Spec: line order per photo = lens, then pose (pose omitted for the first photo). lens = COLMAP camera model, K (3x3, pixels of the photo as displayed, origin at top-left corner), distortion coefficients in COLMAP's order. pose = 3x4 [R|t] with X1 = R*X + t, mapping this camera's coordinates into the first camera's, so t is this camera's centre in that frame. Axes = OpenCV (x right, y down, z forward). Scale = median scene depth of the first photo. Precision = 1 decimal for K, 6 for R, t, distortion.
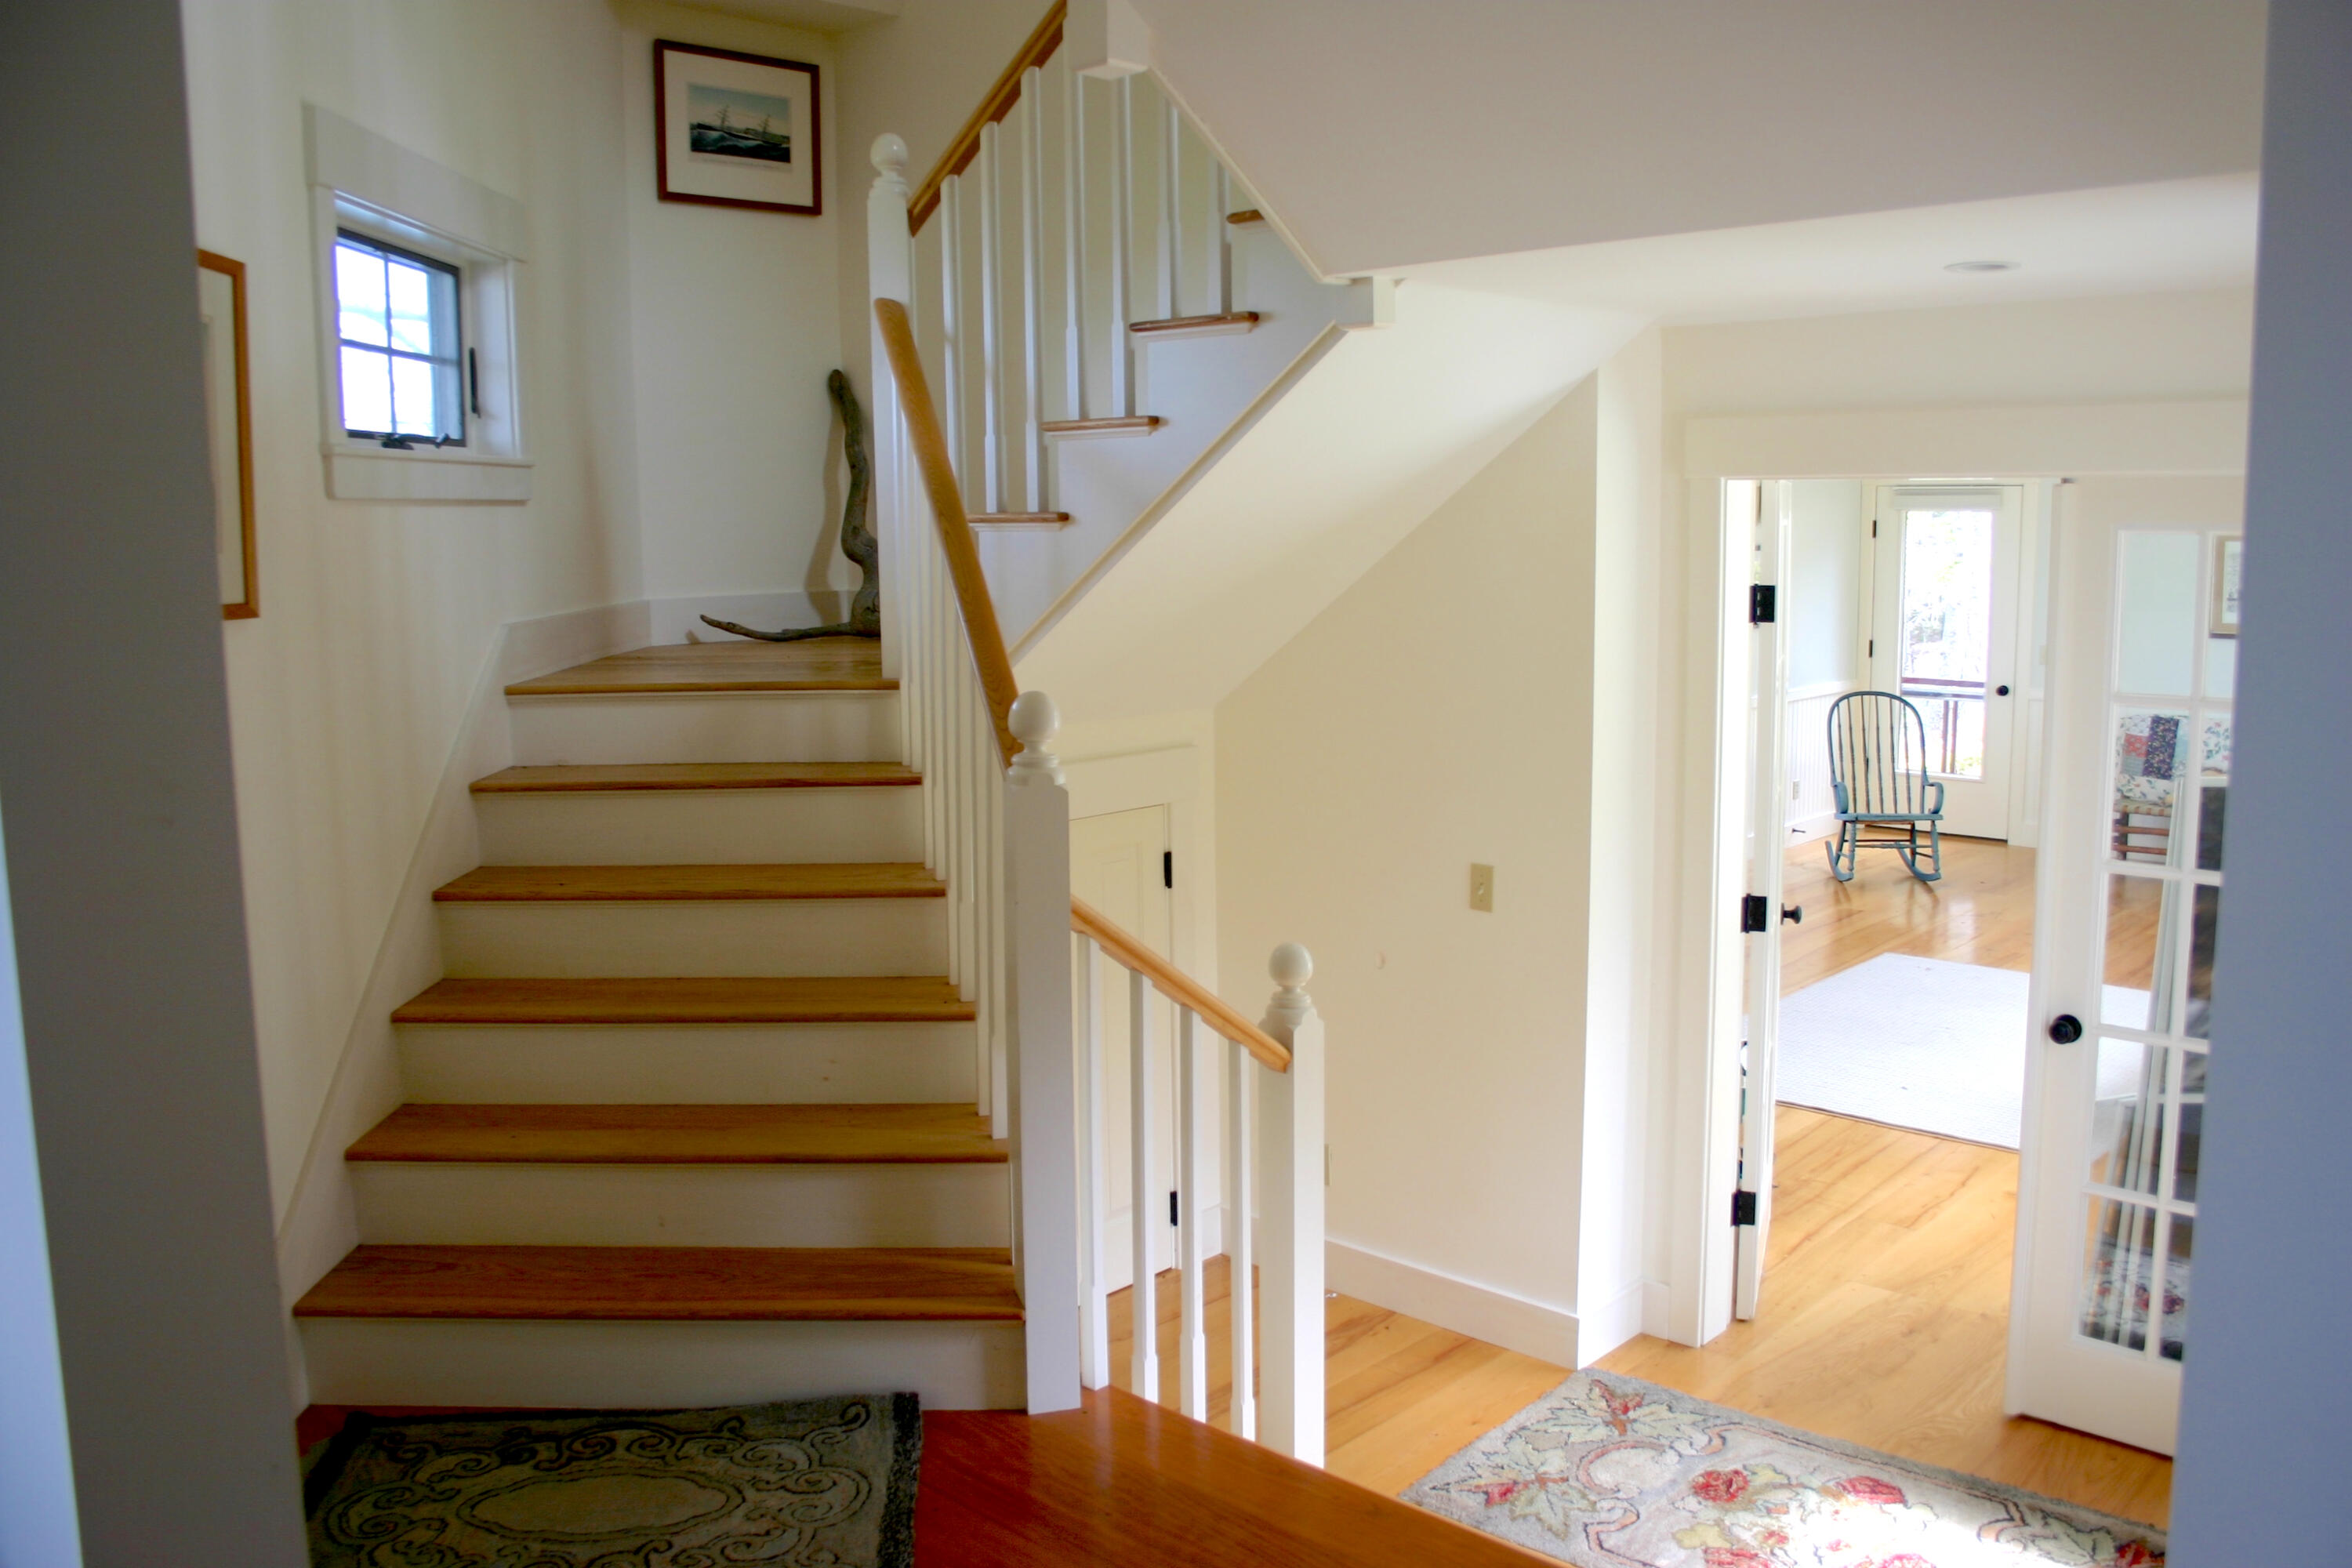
lens RADIAL K [[1992.5, 0, 1176.0], [0, 1992.5, 784.0], [0, 0, 1]] dist [-0.096215, 0.005307]
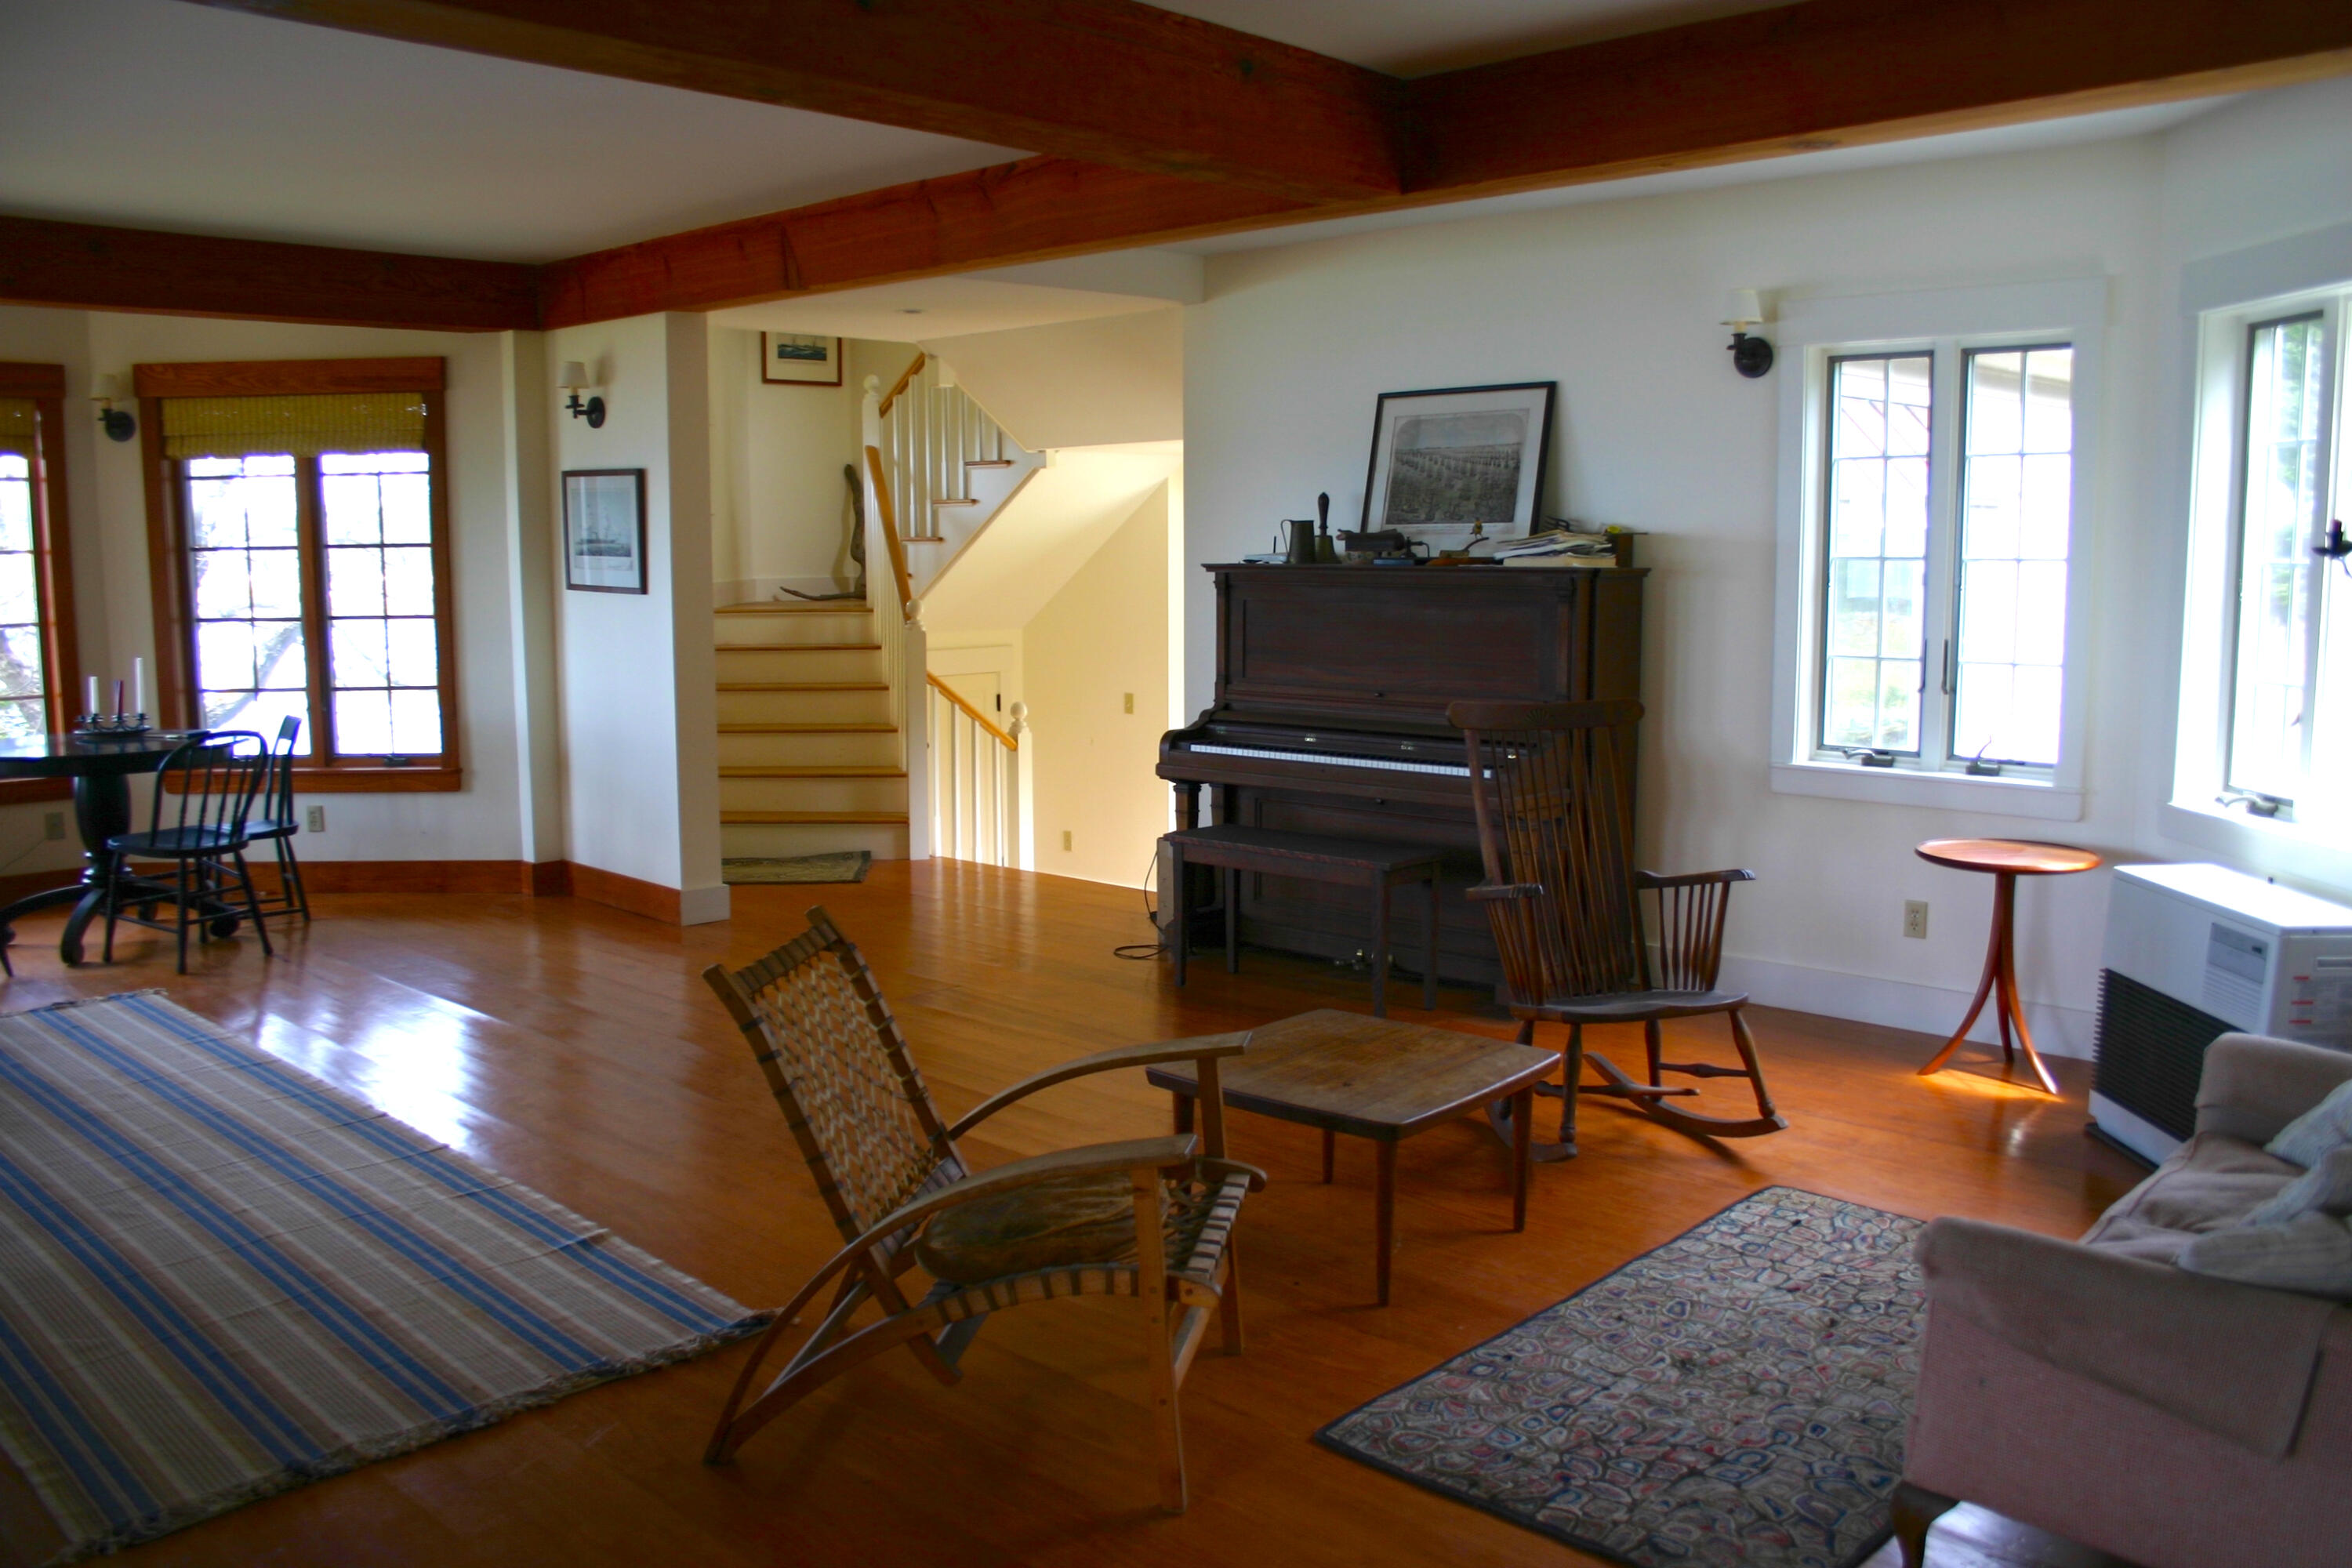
lens RADIAL K [[1992.5, 0, 1176.0], [0, 1992.5, 784.0], [0, 0, 1]] dist [-0.096215, 0.005307]
pose [[0.999934, 0.010205, -0.005224, 0.242182], [-0.010275, 0.999855, -0.013596, 0.191568], [0.005084, 0.013649, 0.999894, -1.396553]]
